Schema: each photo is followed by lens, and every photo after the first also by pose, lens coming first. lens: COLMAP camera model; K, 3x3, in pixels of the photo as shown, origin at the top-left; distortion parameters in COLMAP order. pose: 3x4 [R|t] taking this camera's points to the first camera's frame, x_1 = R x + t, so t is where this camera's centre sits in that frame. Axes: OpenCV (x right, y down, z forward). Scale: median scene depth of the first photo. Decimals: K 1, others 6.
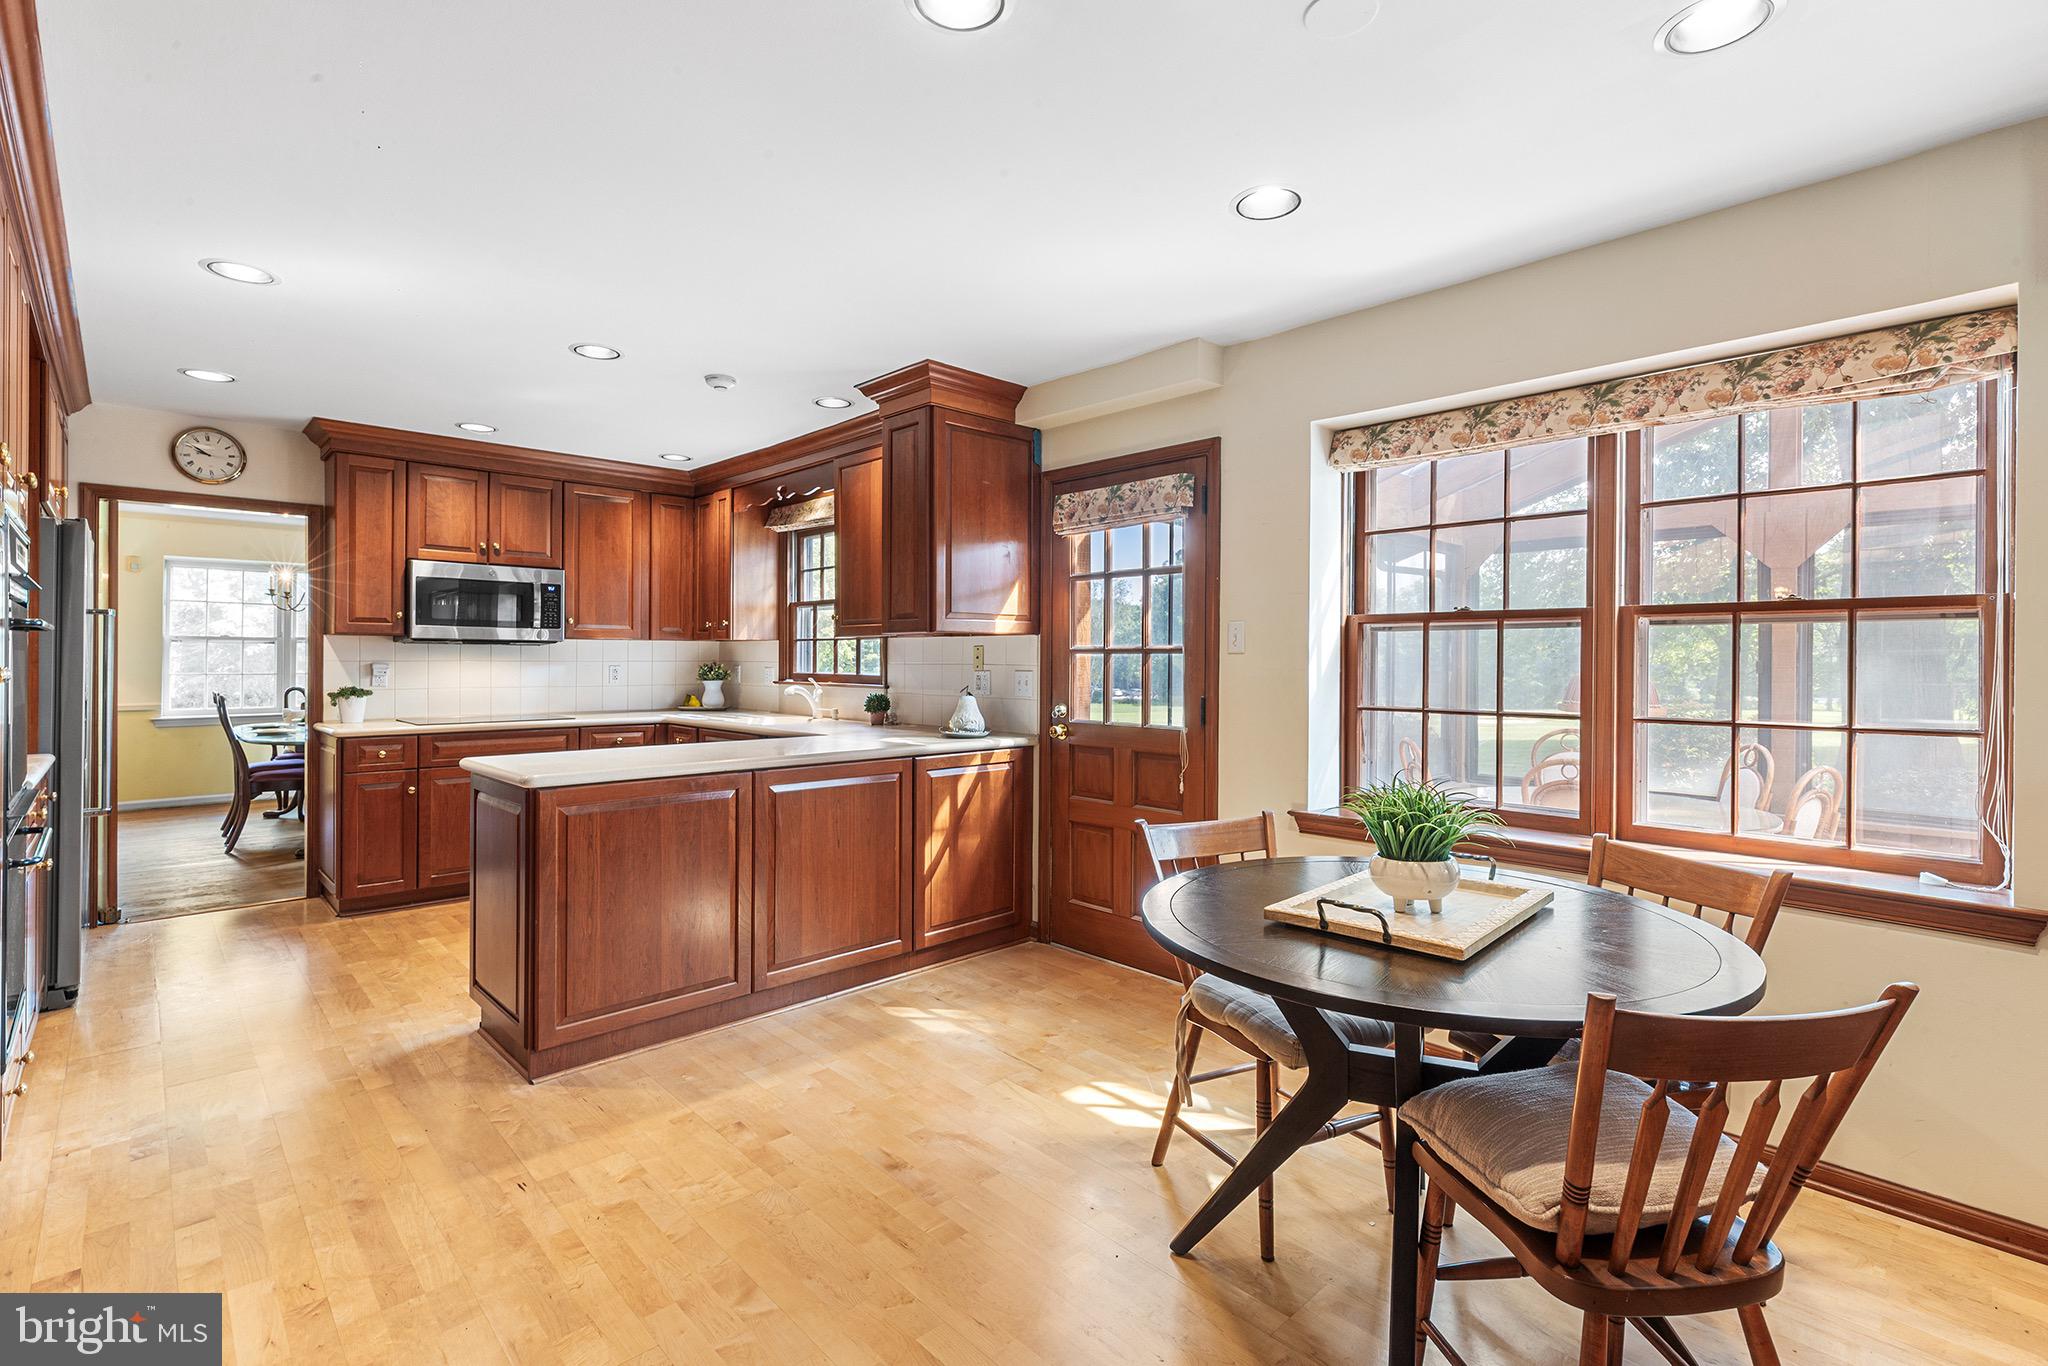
lens RADIAL K [[932.2, 0, 1024.6], [0, 932.2, 667.6], [0, 0, 1]] dist [0.004899, 0.000047]
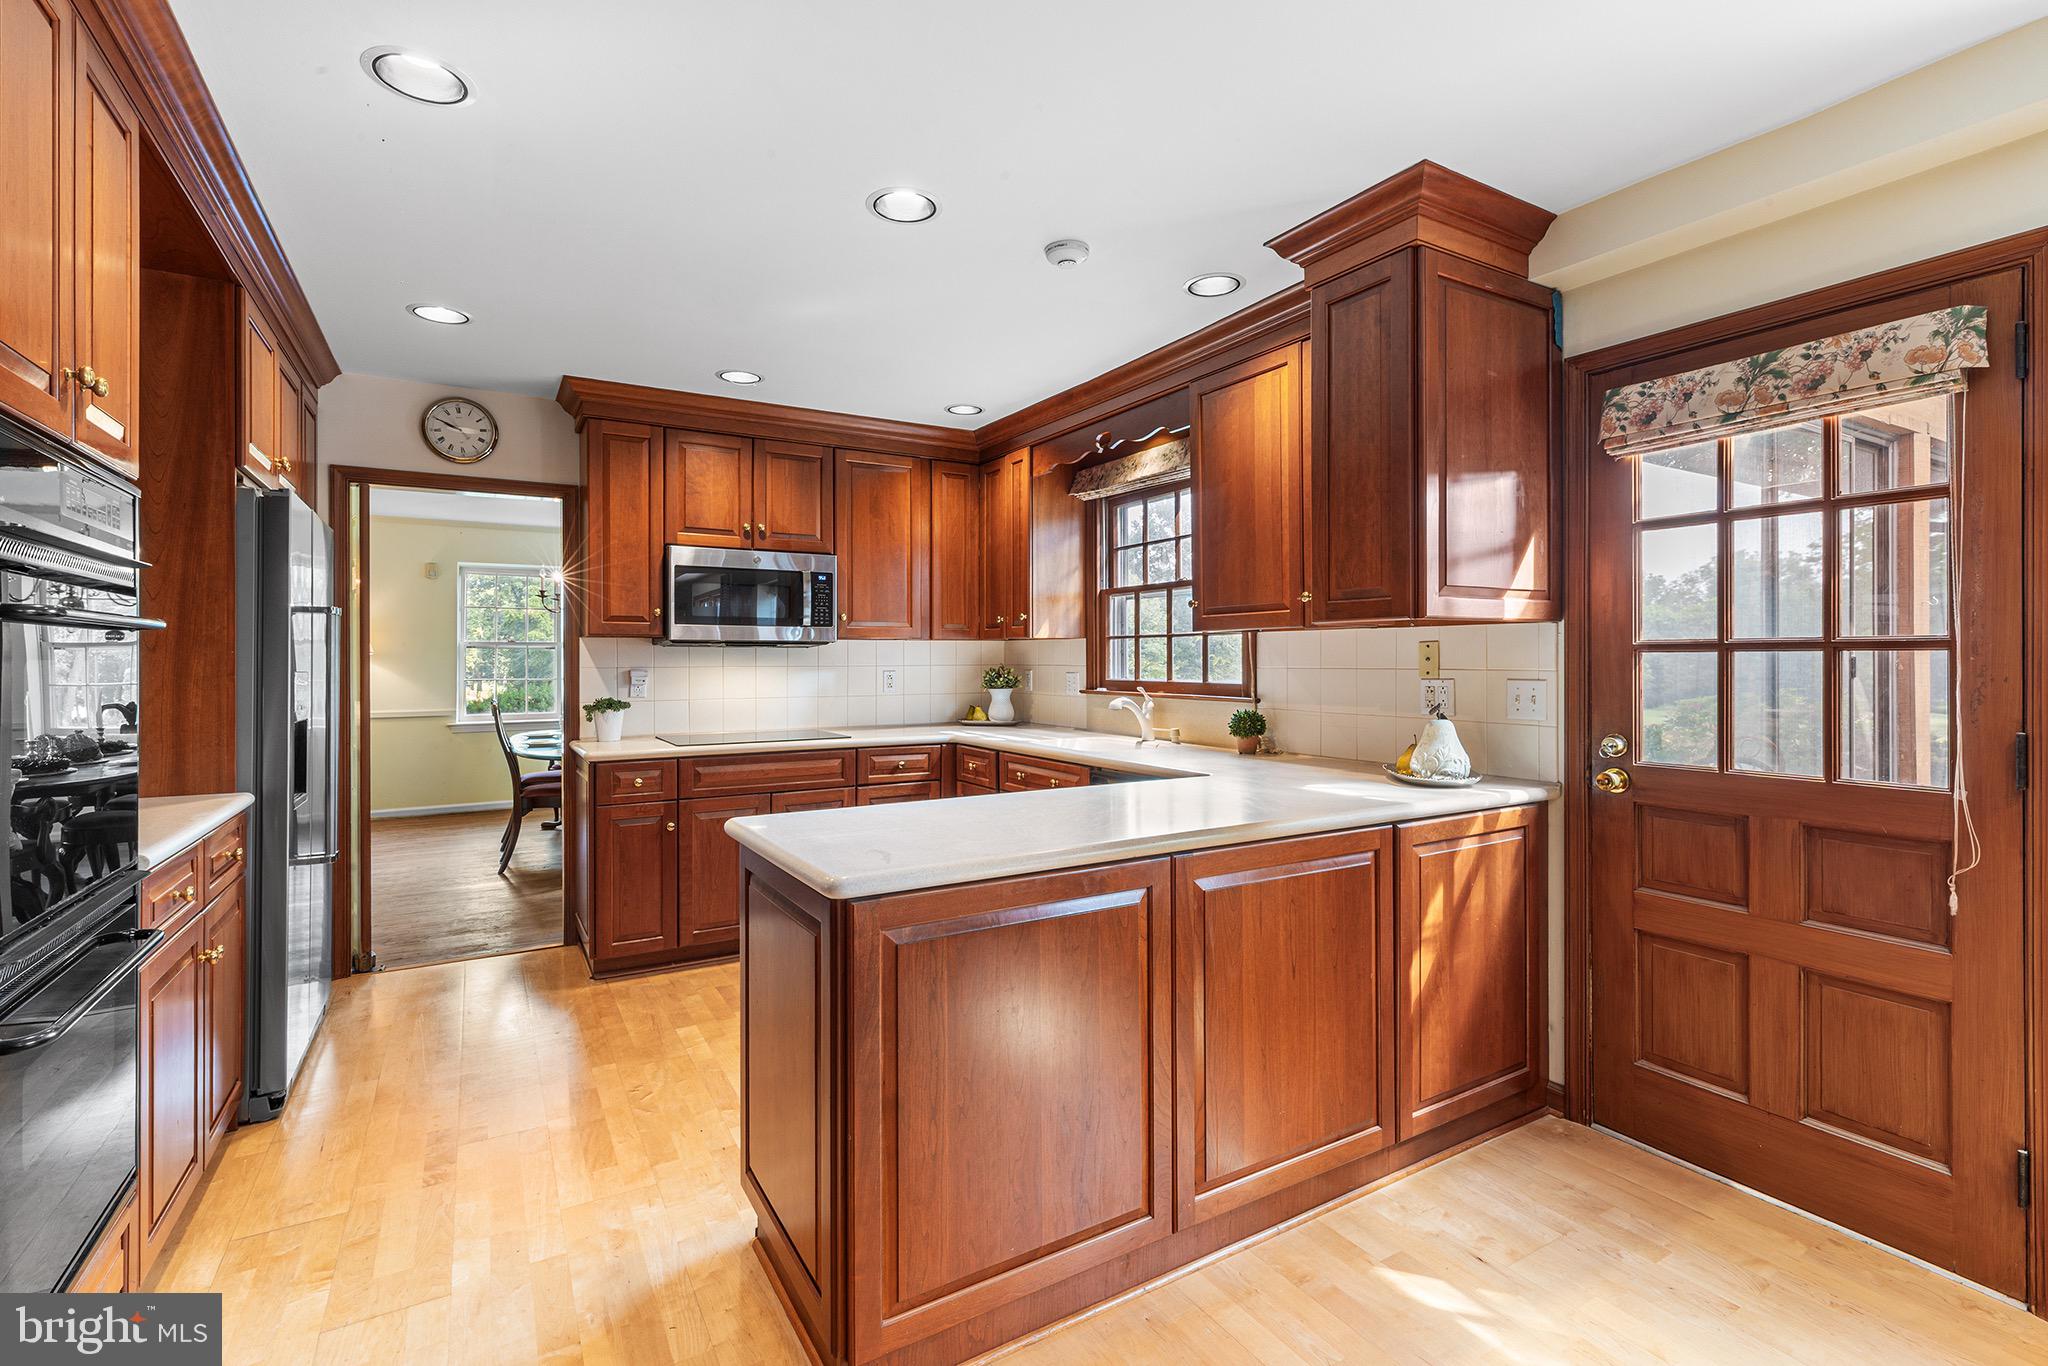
lens RADIAL K [[932.2, 0, 1024.2], [0, 932.2, 672.3], [0, 0, 1]] dist [0.004899, 0.000047]
pose [[0.973641, -0.003541, -0.228057, -0.189715], [0.004821, 0.999976, 0.005058, -0.006583], [0.228034, -0.006024, 0.973635, 0.311099]]
